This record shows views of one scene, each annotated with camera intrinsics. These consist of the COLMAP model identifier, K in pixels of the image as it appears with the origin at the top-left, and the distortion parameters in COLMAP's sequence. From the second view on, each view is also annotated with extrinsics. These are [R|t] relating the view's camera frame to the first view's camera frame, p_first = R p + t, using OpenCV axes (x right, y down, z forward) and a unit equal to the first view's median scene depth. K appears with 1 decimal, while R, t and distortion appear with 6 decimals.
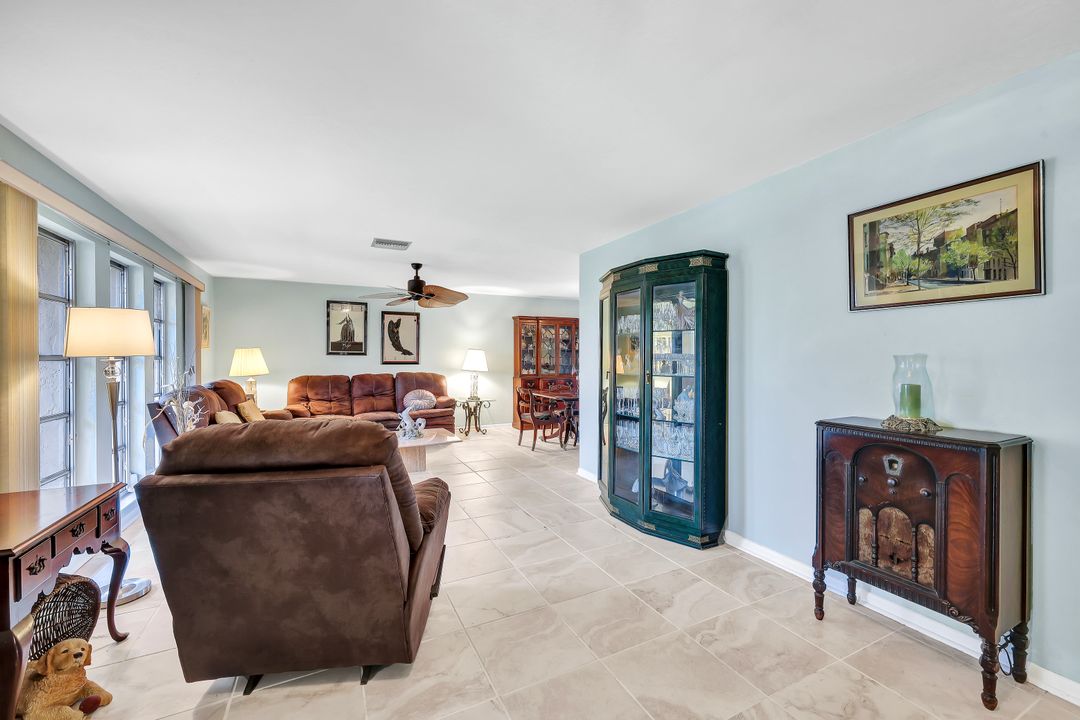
lens RADIAL K [[436.6, 0, 542.5], [0, 436.6, 355.3], [0, 0, 1]] dist [0.000009, -0.000135]
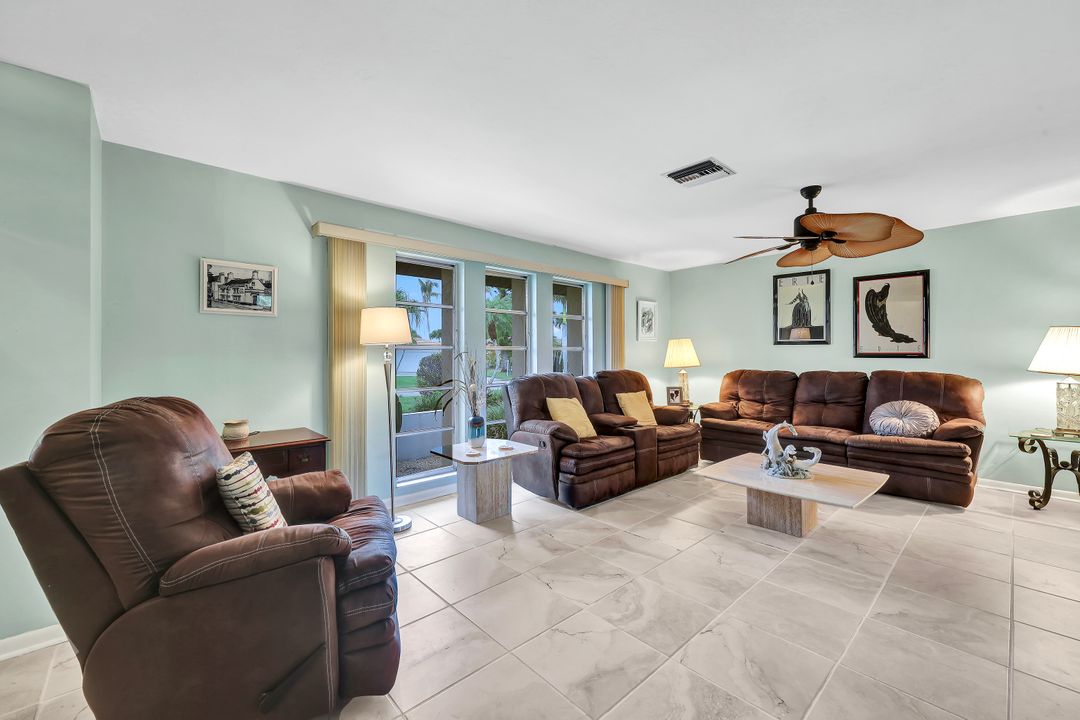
lens RADIAL K [[436.6, 0, 542.5], [0, 436.6, 355.3], [0, 0, 1]] dist [0.000009, -0.000135]
pose [[0.277766, 0.001660, -0.960647, 0.138321], [0.004283, 0.999986, 0.002967, 0.013433], [0.960639, -0.004939, 0.277756, 0.359595]]
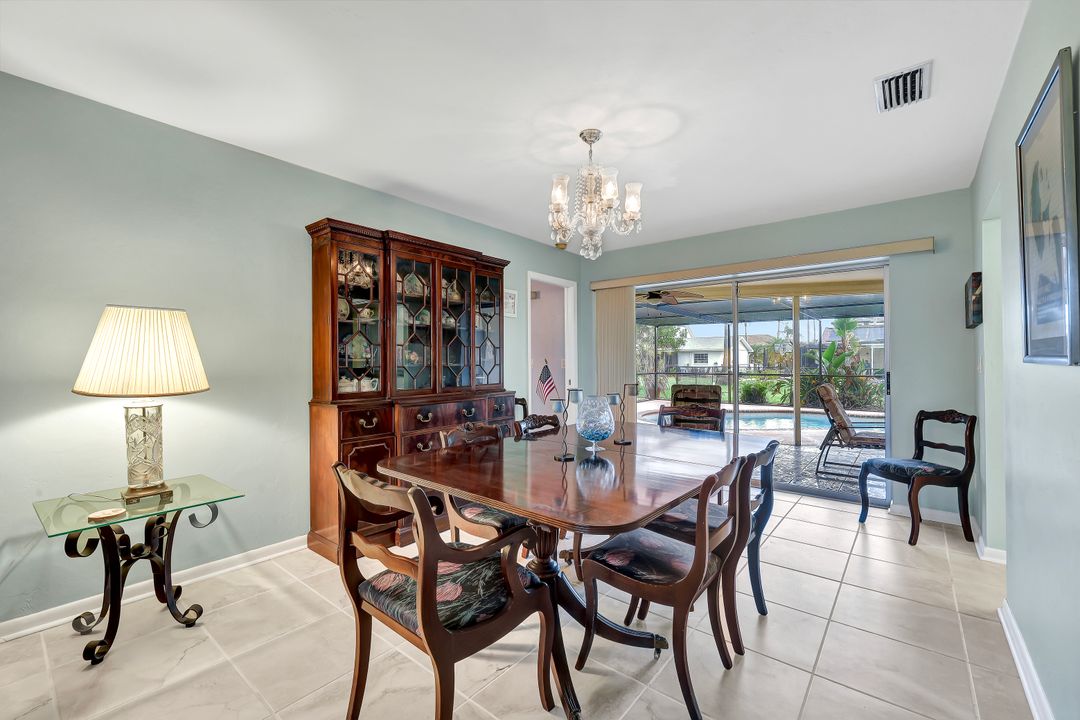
lens RADIAL K [[461.4, 0, 537.0], [0, 461.4, 360.8], [0, 0, 1]] dist [0.003514, 0.000062]
pose [[0.920365, -0.005388, 0.391024, -0.052295], [0.003817, 0.999981, 0.004795, 0.019090], [-0.391042, -0.002921, 0.920368, 0.692140]]
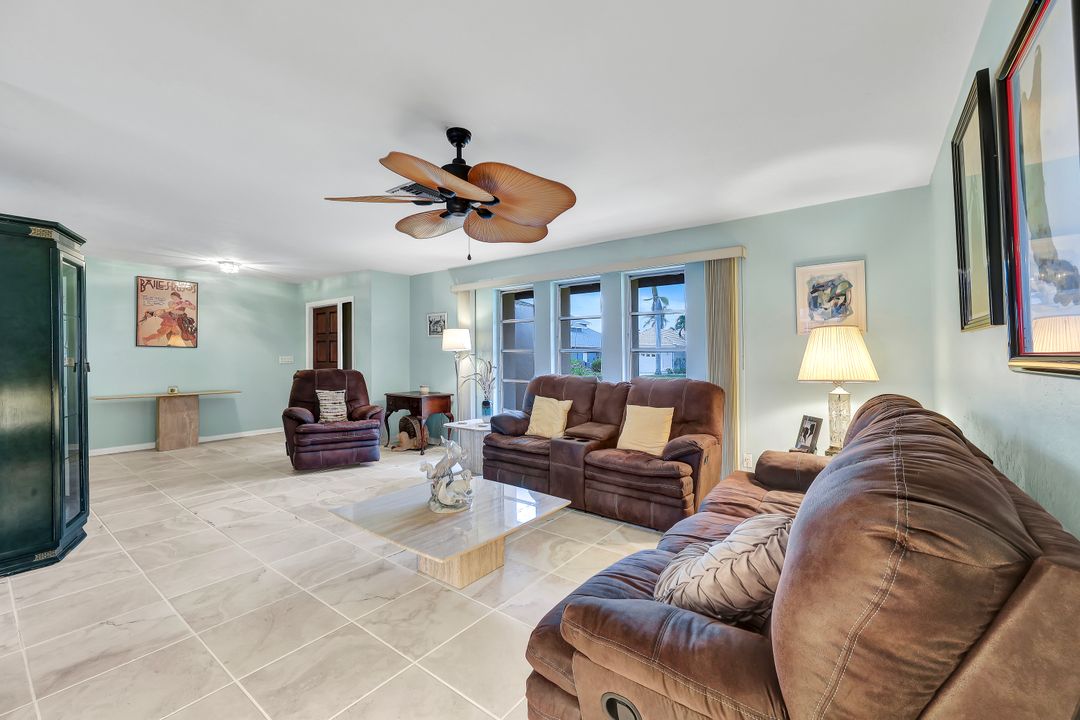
lens RADIAL K [[439.0, 0, 540.0], [0, 439.0, 360.0], [0, 0, 1]] dist [0.002023, 0.000330]
pose [[-0.894687, -0.000865, -0.446692, -0.117721], [-0.003050, 0.999987, 0.004173, 0.016585], [0.446683, 0.005095, -0.894678, 1.065233]]
